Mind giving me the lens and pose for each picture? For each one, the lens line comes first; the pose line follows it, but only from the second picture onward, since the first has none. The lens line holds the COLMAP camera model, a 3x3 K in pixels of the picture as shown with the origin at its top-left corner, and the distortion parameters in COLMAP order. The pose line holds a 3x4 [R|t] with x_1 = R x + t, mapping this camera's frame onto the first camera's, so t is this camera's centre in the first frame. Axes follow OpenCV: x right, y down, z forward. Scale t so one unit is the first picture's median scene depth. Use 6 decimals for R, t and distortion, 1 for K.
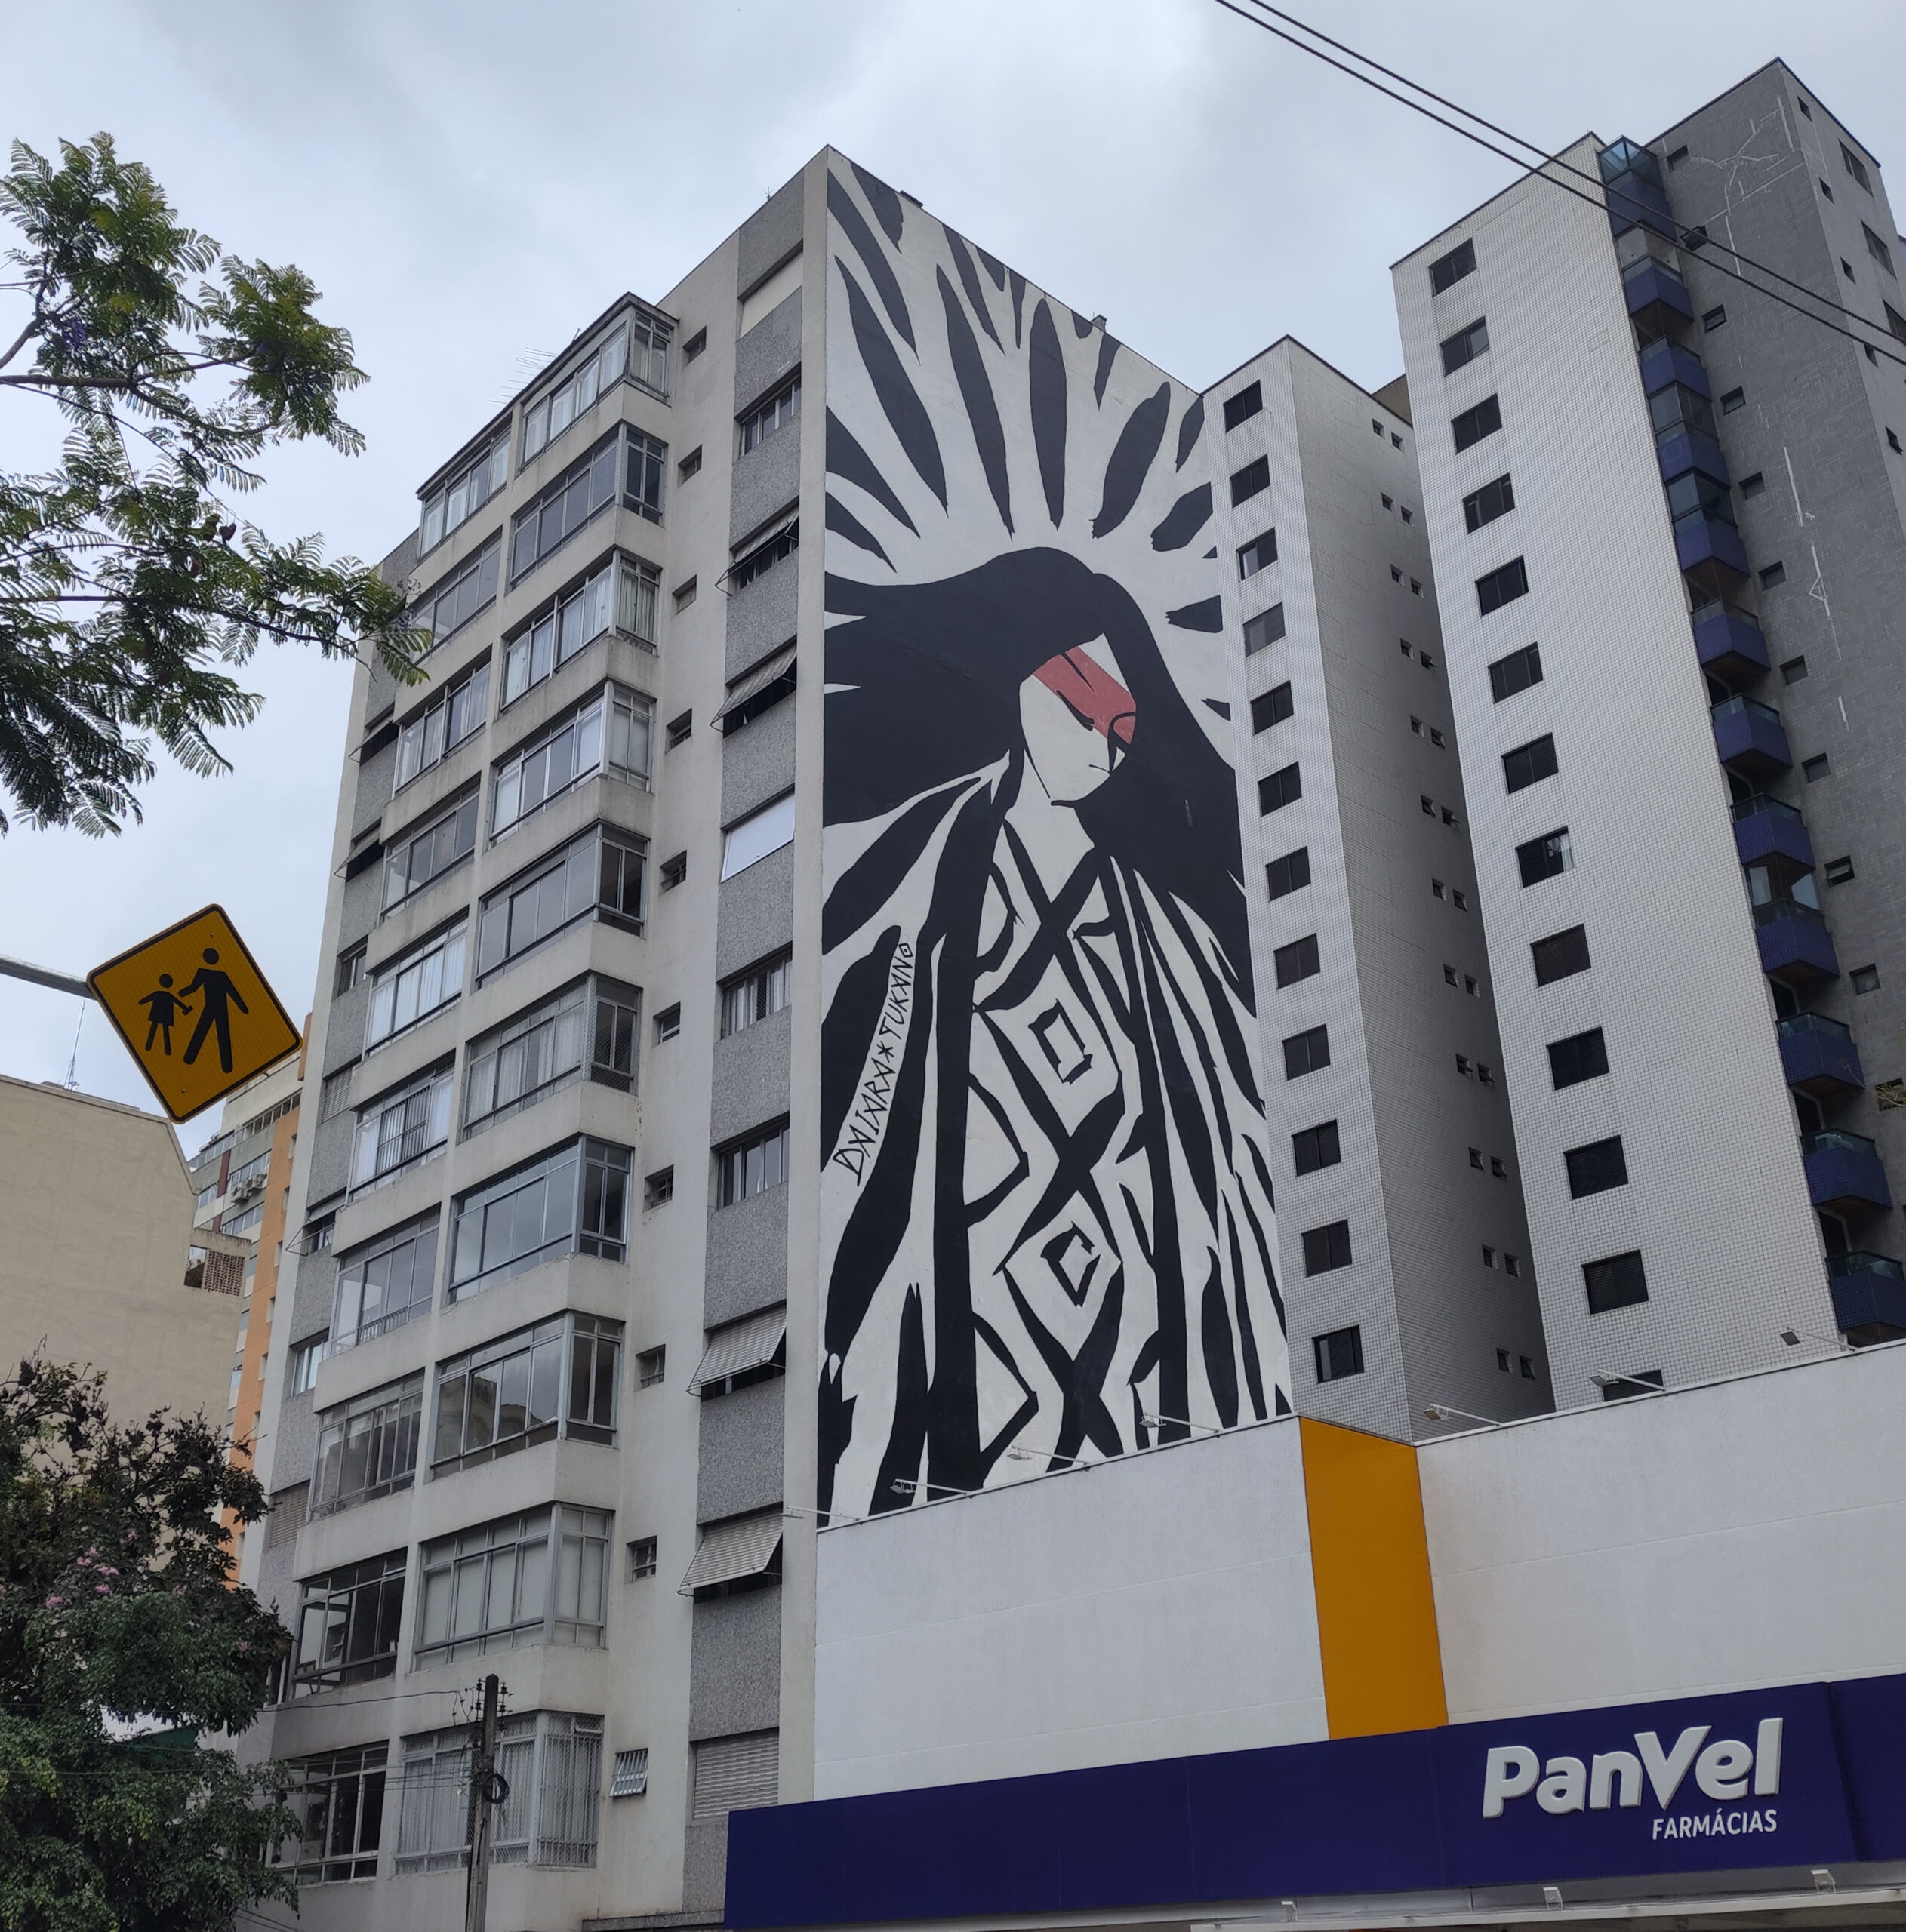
lens RADIAL K [[2161.1, 0, 945.2], [0, 2161.1, 966.4], [0, 0, 1]] dist [0.022646, 0.000000]
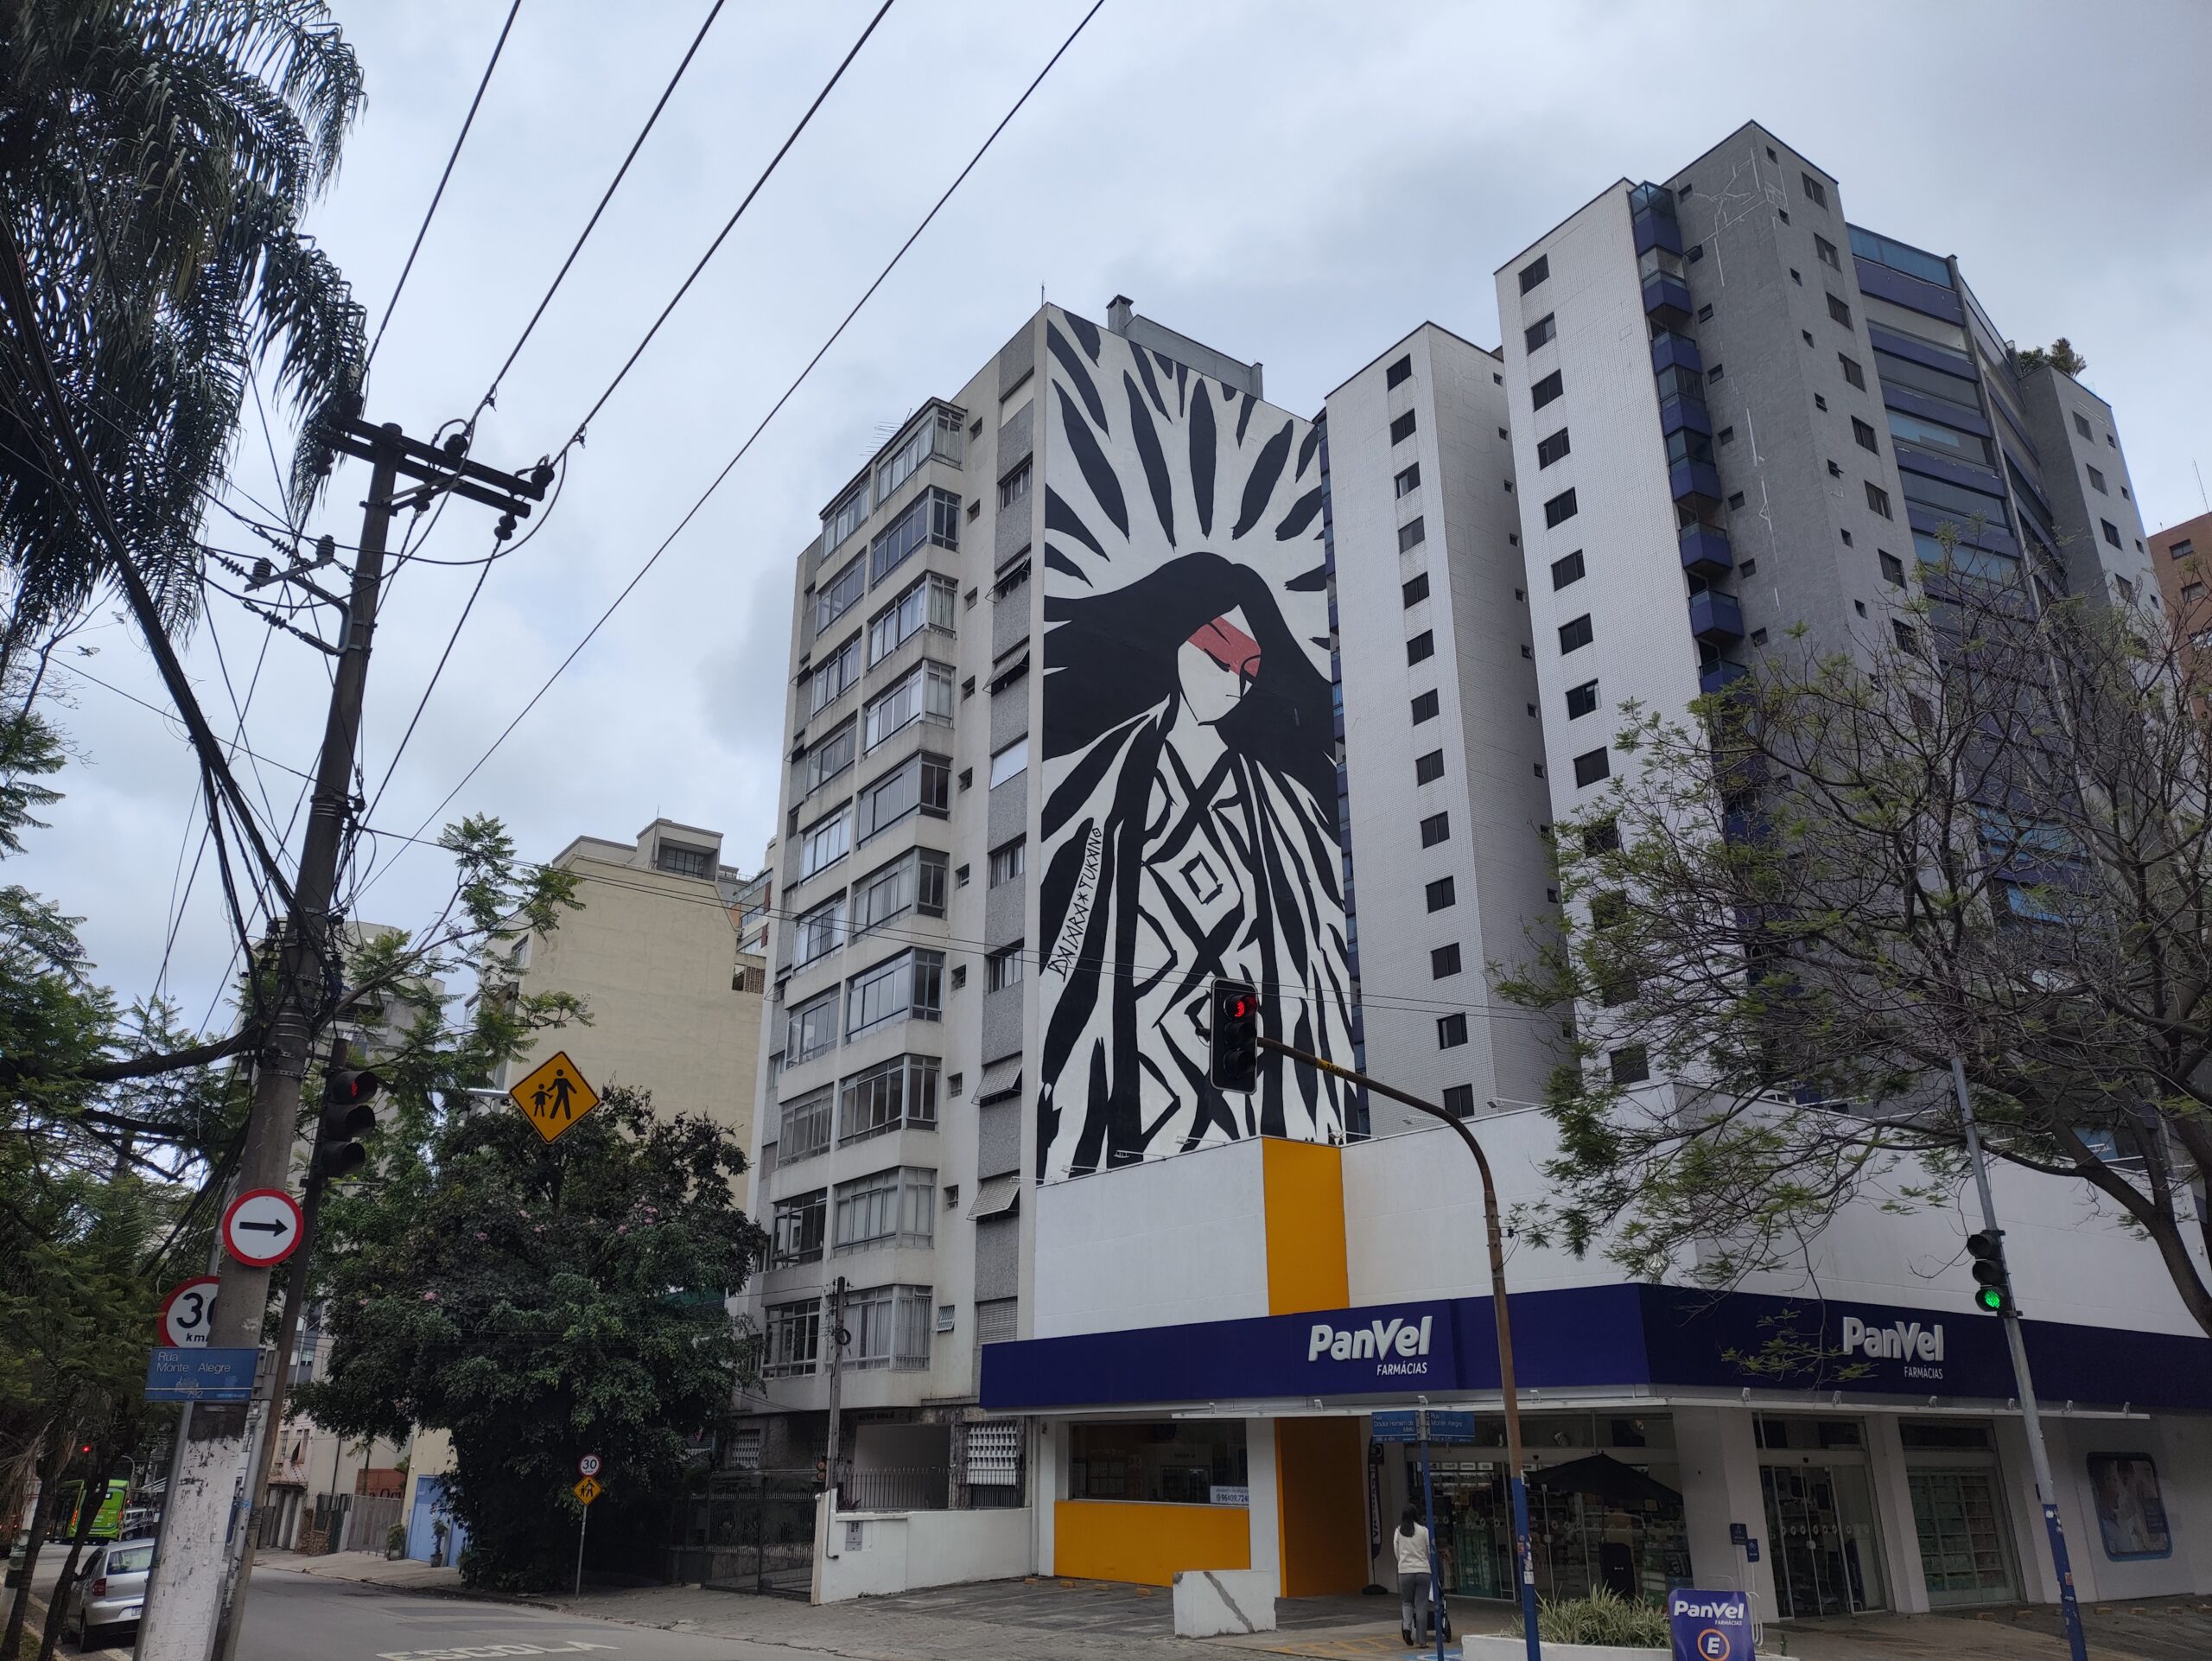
lens RADIAL K [[1590.2, 0, 1158.9], [0, 1590.2, 840.6], [0, 0, 1]] dist [0.021622, 0.001859]
pose [[0.994723, -0.034229, -0.096724, 0.133758], [0.043209, 0.994791, 0.092322, -0.101936], [0.093060, -0.096014, 0.991020, -0.184994]]
